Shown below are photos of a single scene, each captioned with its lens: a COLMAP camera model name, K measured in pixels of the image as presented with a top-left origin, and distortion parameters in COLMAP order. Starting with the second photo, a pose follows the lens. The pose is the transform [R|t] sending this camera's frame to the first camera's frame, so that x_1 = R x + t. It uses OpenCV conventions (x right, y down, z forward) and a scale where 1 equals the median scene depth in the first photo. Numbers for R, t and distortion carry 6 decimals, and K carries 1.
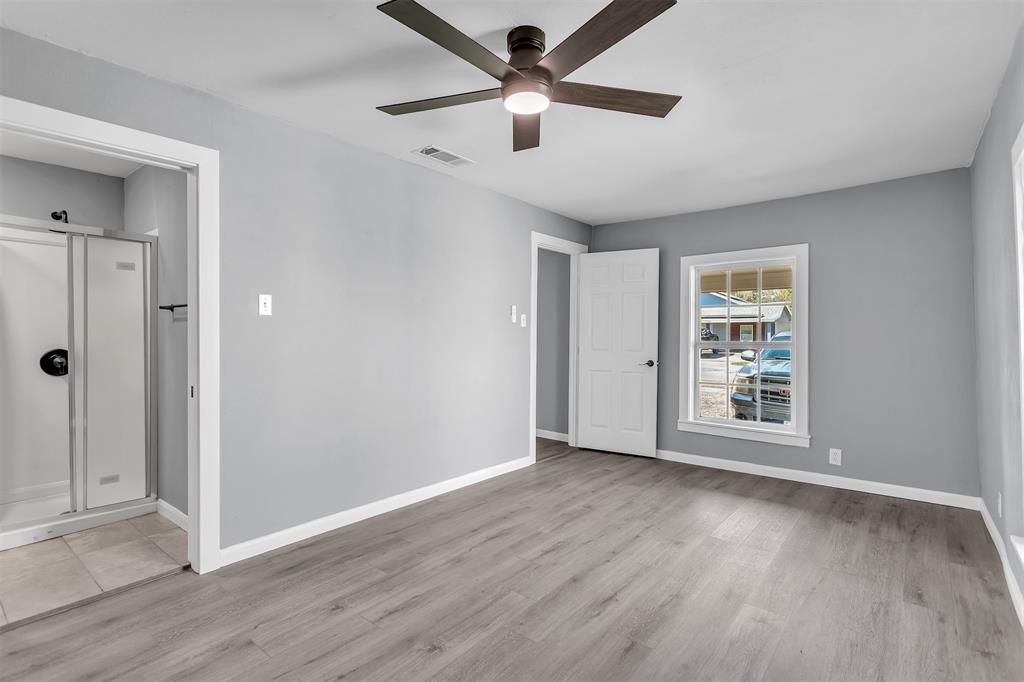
lens RADIAL K [[479.4, 0, 512.0], [0, 479.4, 341.0], [0, 0, 1]] dist [0.000836, 0.000150]
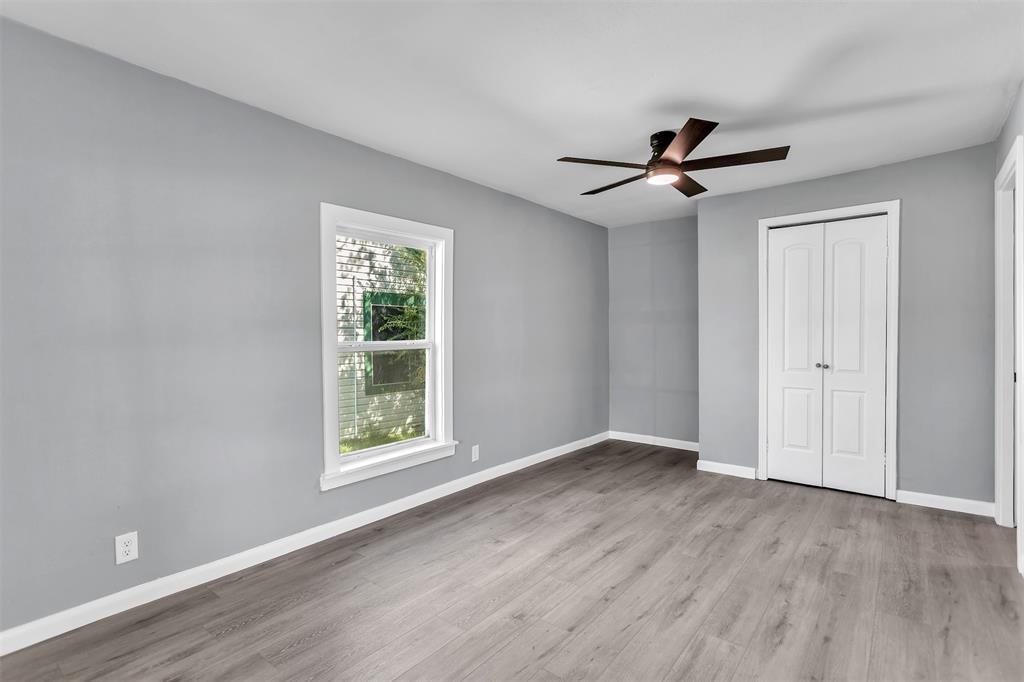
lens RADIAL K [[499.1, 0, 512.0], [0, 499.1, 341.0], [0, 0, 1]] dist [0.000717, 0.000751]
pose [[-0.999707, 0.009585, -0.022249, 0.398304], [0.008862, 0.999436, 0.032380, -0.026114], [0.022547, 0.032173, -0.999228, 1.880464]]
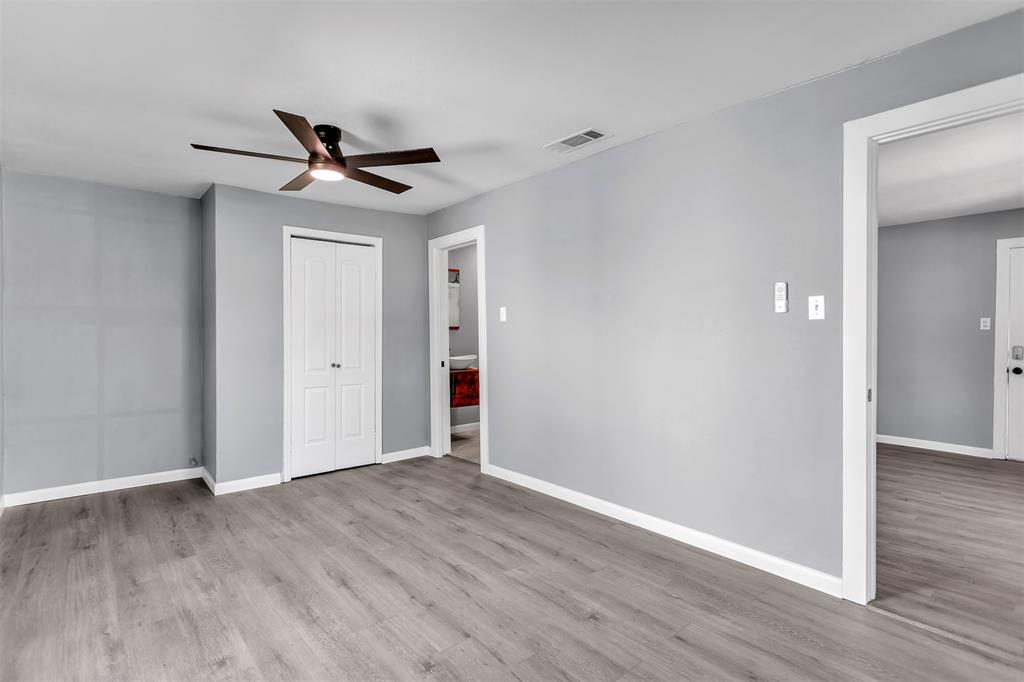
lens RADIAL K [[499.1, 0, 512.0], [0, 499.1, 341.0], [0, 0, 1]] dist [0.000717, 0.000751]
pose [[-0.151367, 0.015481, -0.988356, 1.042430], [-0.012746, 0.999764, 0.017612, -0.019692], [0.988395, 0.015263, -0.151134, 1.291735]]
